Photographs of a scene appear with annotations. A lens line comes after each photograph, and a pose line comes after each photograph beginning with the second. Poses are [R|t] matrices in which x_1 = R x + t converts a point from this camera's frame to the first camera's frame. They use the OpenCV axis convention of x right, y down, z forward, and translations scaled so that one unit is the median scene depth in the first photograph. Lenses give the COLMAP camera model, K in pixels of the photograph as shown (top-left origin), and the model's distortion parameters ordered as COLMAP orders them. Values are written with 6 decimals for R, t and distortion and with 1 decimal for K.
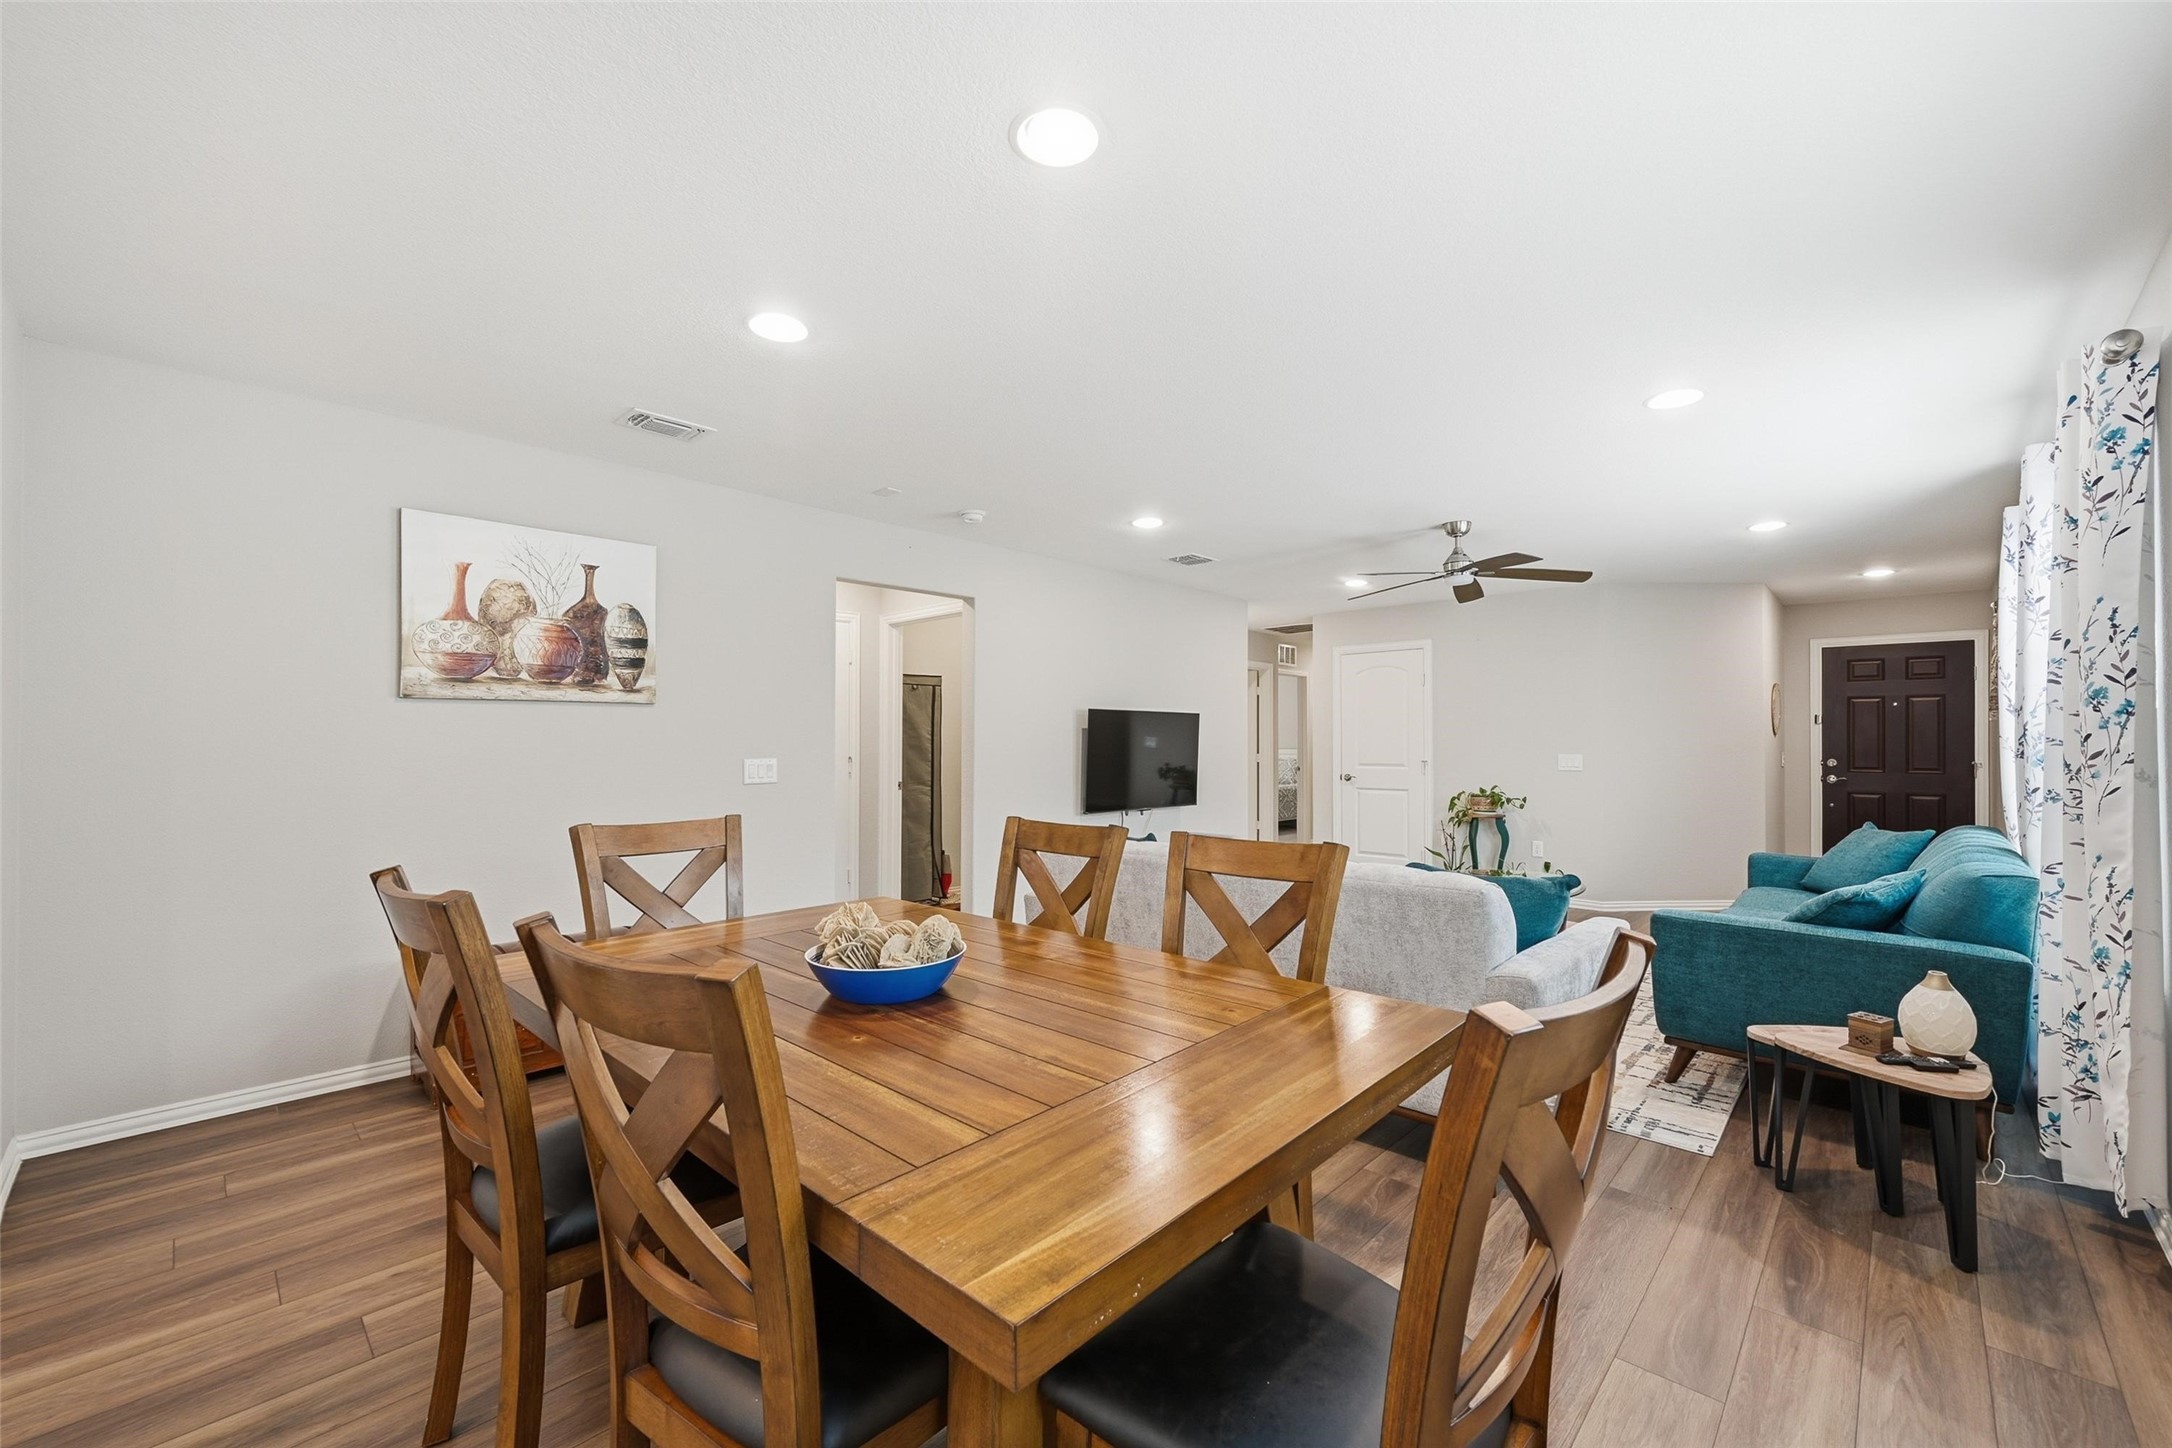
lens RADIAL K [[859.9, 0, 1084.3], [0, 859.9, 736.9], [0, 0, 1]] dist [-0.003835, 0.000468]
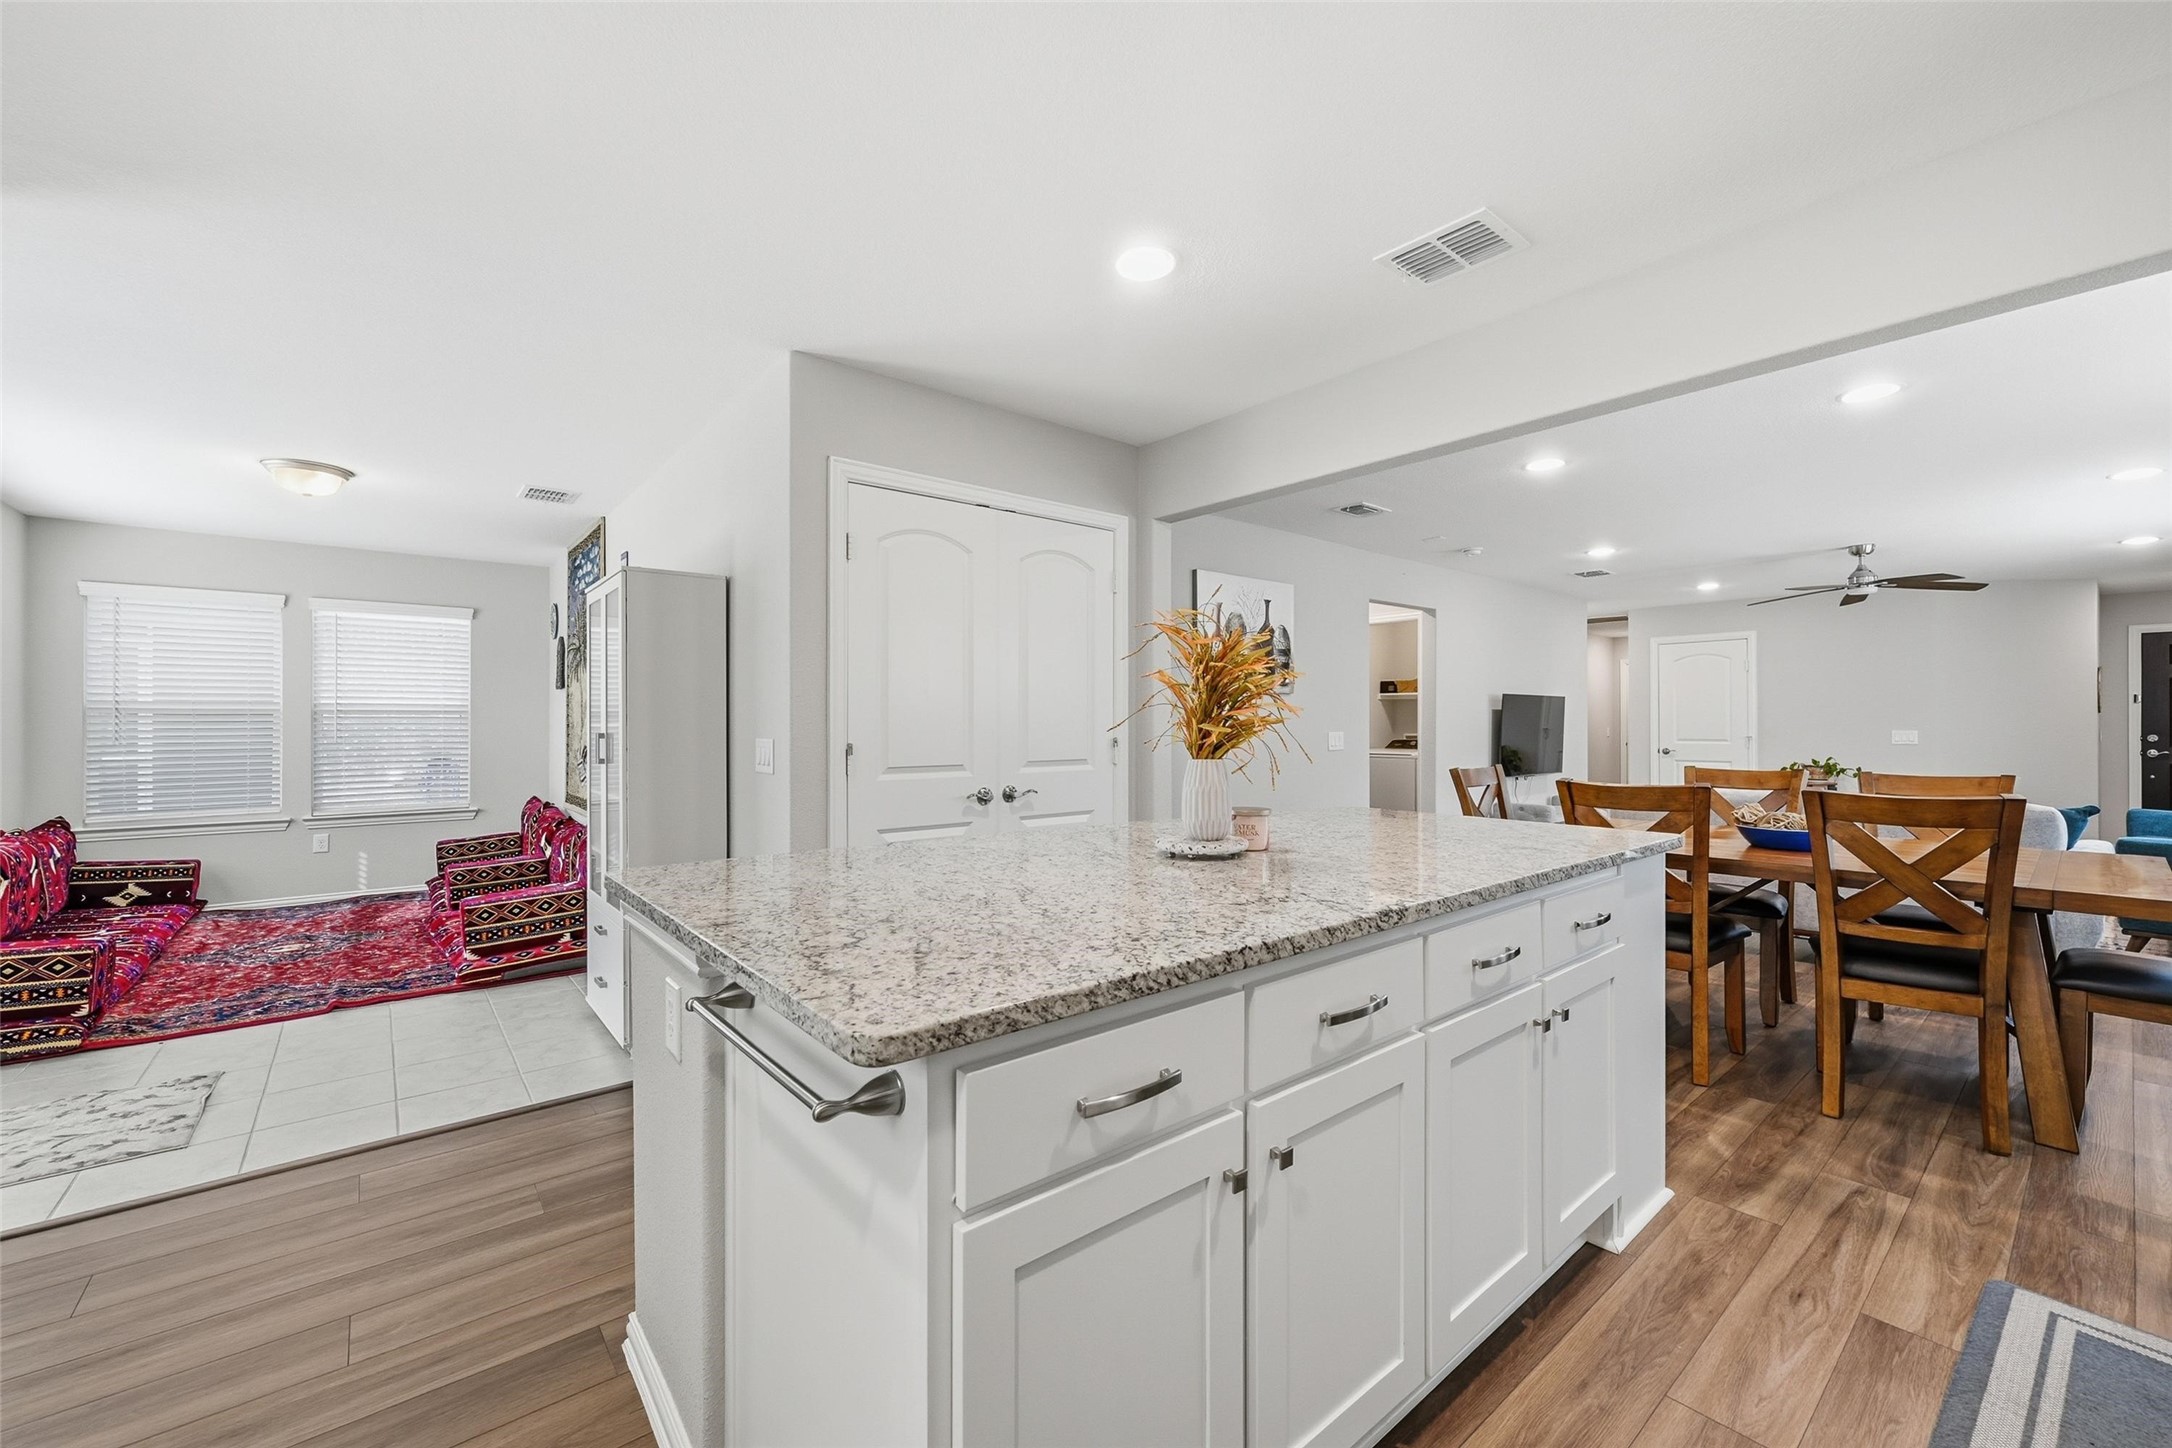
lens RADIAL K [[859.9, 0, 1087.6], [0, 859.9, 723.8], [0, 0, 1]] dist [-0.003835, 0.000468]
pose [[0.993262, -0.001801, -0.115880, -0.517959], [0.002634, 0.999972, 0.007031, 0.000534], [0.115864, -0.007288, 0.993238, -0.360188]]
